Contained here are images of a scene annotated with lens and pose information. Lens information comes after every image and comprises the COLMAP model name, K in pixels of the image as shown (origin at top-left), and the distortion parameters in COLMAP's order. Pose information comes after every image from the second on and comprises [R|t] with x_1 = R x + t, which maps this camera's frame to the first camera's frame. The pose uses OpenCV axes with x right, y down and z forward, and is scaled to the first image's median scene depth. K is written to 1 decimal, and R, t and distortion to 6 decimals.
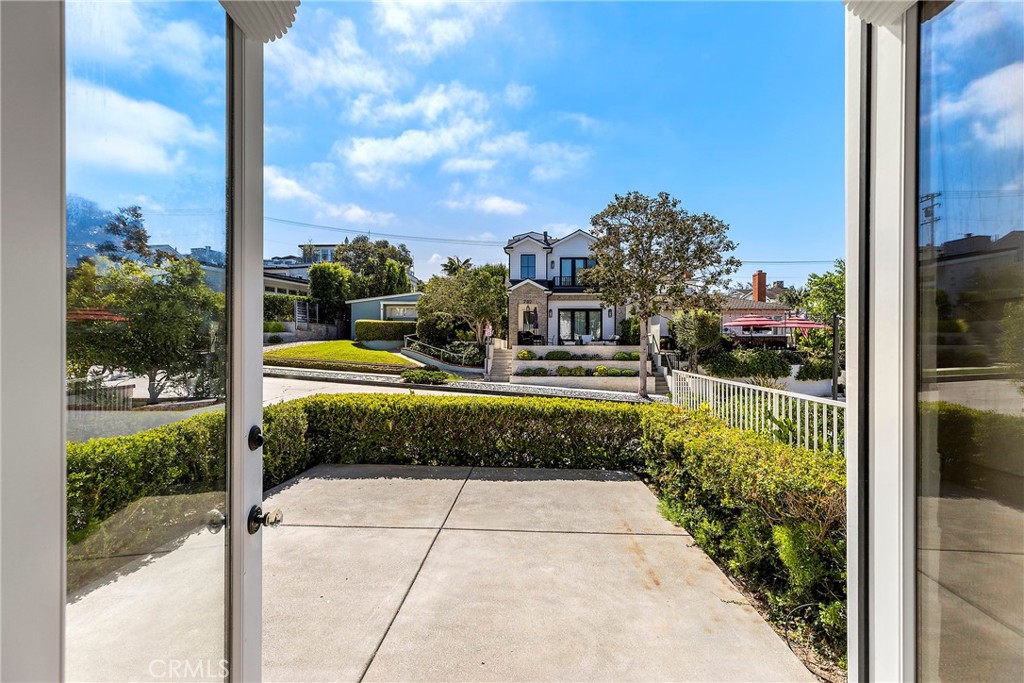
lens RADIAL K [[470.3, 0, 507.2], [0, 470.3, 343.2], [0, 0, 1]] dist [0.015725, -0.000100]
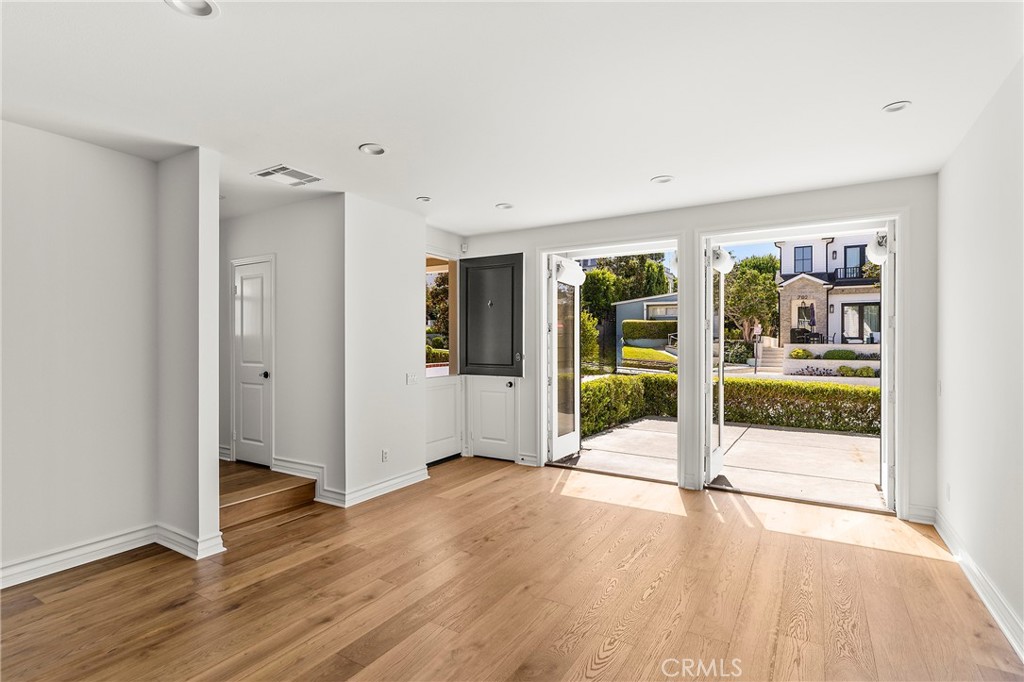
lens RADIAL K [[505.7, 0, 512.0], [0, 505.7, 341.0], [0, 0, 1]] dist [0.002288, 0.000660]
pose [[0.884851, -0.001067, -0.465872, 0.000712], [0.000560, 0.999999, -0.001227, 0.000003], [0.465873, 0.000824, 0.884851, -0.163505]]
